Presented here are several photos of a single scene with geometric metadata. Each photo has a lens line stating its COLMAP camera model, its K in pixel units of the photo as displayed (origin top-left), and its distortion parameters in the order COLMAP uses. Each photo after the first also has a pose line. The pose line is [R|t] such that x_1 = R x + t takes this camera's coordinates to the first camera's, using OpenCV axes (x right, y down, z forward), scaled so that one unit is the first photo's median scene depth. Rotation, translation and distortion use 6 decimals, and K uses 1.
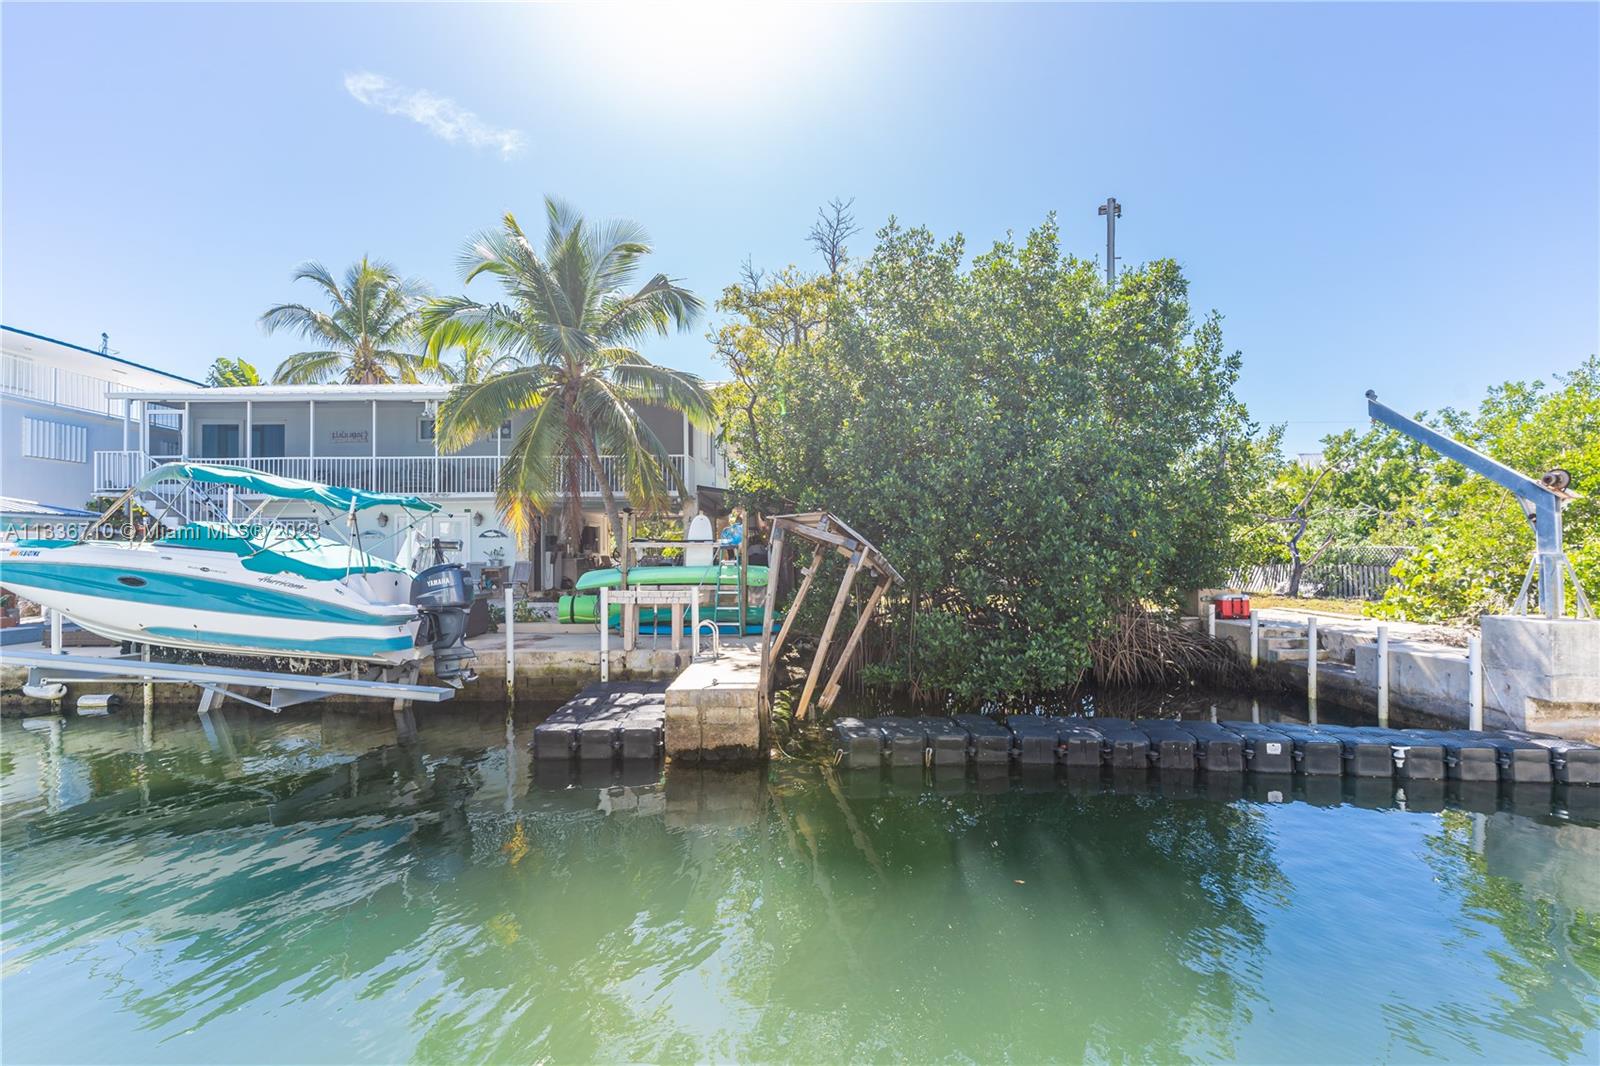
lens RADIAL K [[767.2, 0, 801.0], [0, 767.2, 531.4], [0, 0, 1]] dist [0.000296, -0.000038]
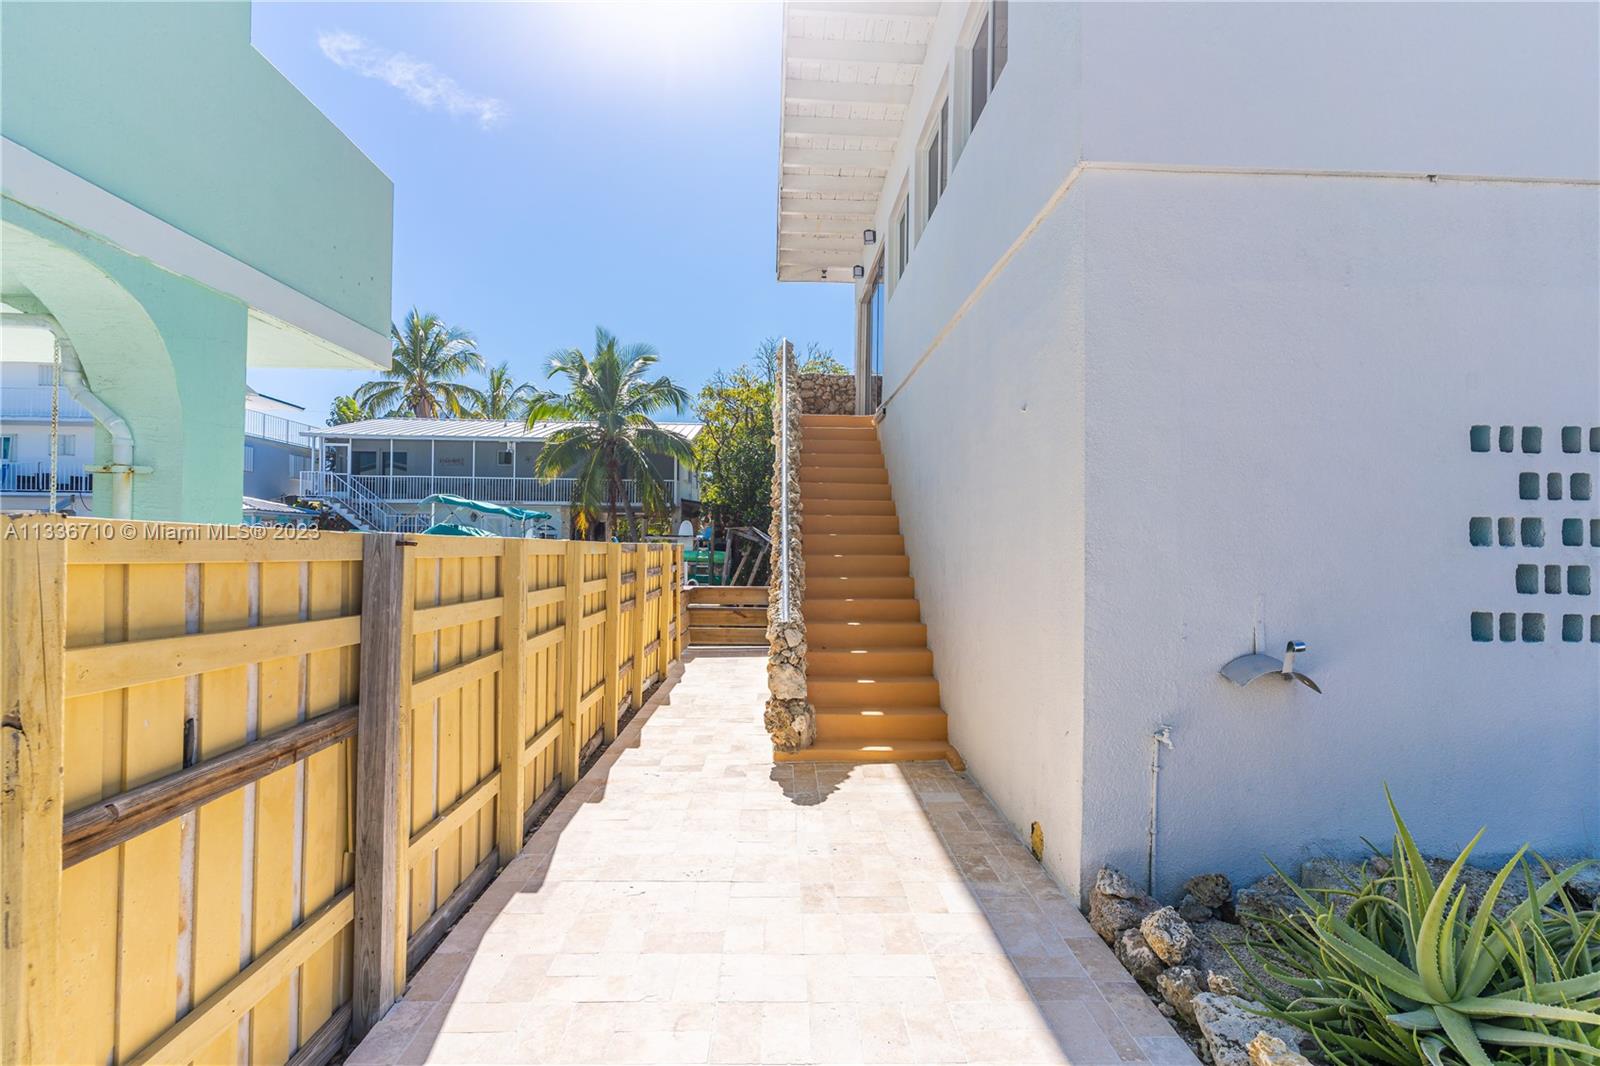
lens RADIAL K [[767.2, 0, 801.0], [0, 767.2, 531.4], [0, 0, 1]] dist [0.000296, -0.000038]
pose [[0.998607, 0.021019, 0.048396, 0.037900], [-0.021583, 0.999705, 0.011161, -0.021847], [-0.048147, -0.012190, 0.998766, -0.668339]]
